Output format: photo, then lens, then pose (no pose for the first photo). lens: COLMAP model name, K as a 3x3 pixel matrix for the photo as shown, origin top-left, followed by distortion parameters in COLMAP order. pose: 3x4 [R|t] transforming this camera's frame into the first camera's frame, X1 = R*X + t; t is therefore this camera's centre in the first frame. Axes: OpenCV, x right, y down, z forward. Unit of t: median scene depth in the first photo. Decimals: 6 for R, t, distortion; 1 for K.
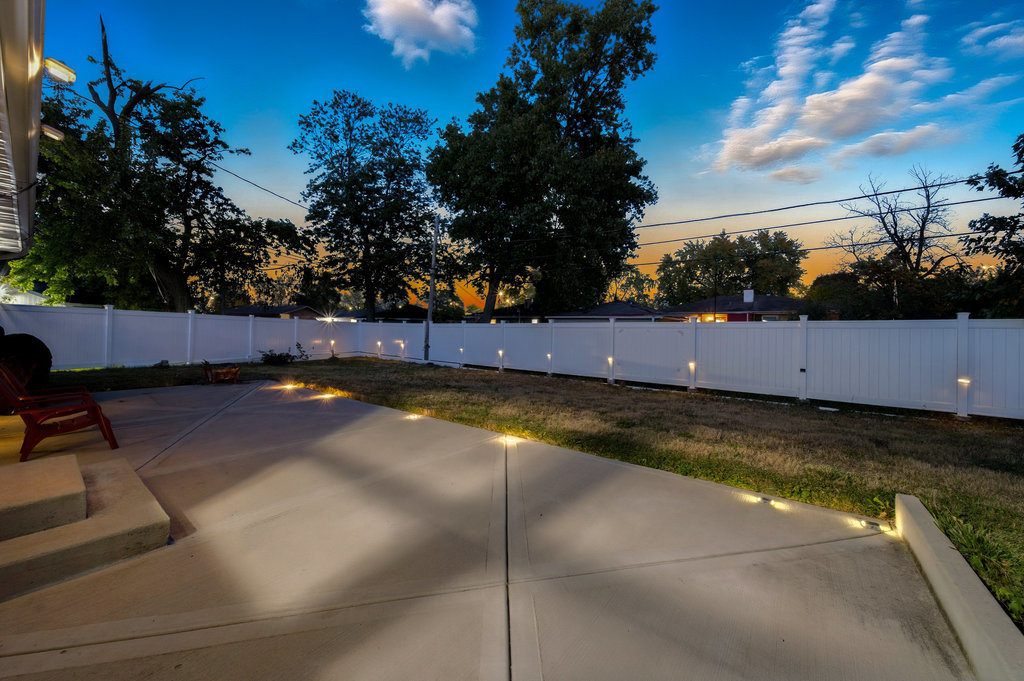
lens RADIAL K [[361.1, 0, 509.8], [0, 361.1, 329.2], [0, 0, 1]] dist [-0.001777, -0.000146]
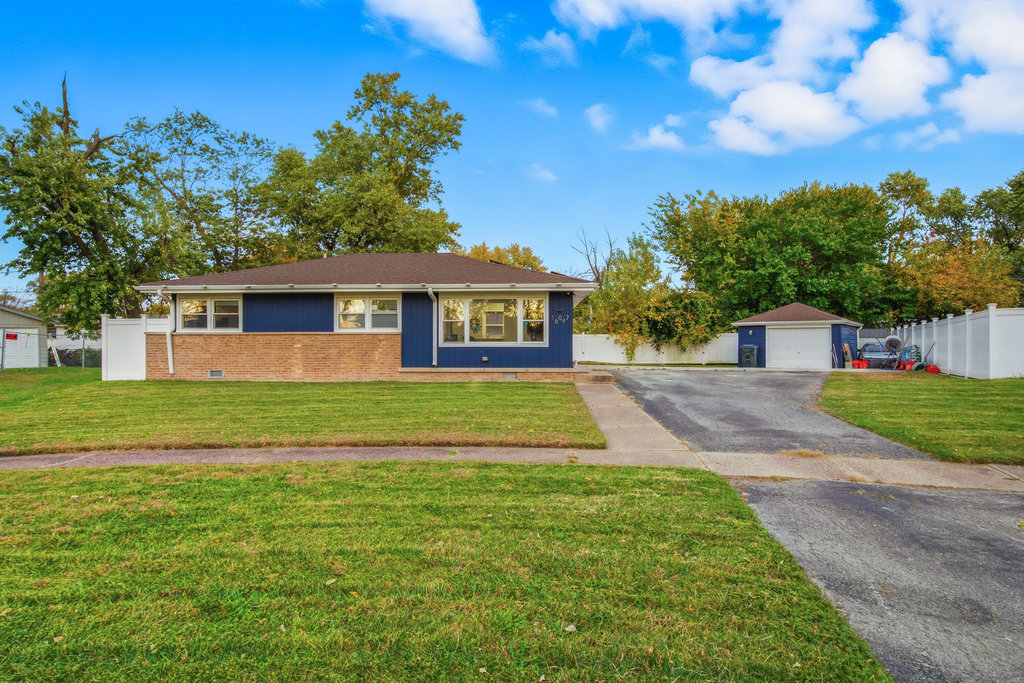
lens RADIAL K [[573.3, 0, 499.6], [0, 573.3, 333.8], [0, 0, 1]] dist [-0.001023, 0.003463]
pose [[0.823166, -0.006882, 0.567759, -0.486294], [0.009984, 0.999947, -0.002355, -0.007233], [-0.567713, 0.007608, 0.823192, -0.601257]]
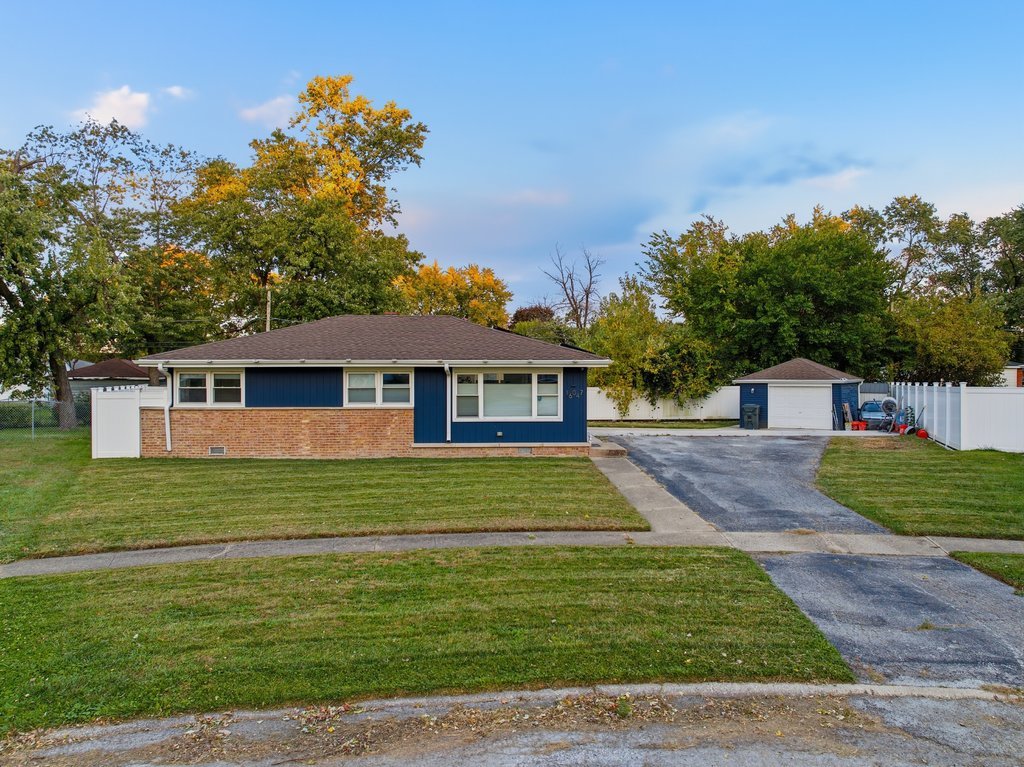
lens RADIAL K [[733.5, 0, 513.7], [0, 733.5, 360.4], [0, 0, 1]] dist [-0.031421, -0.009819]
pose [[0.758957, -0.003648, 0.651131, -0.618355], [0.008613, 0.999953, -0.004436, -0.047833], [-0.651084, 0.008975, 0.758953, -0.673277]]
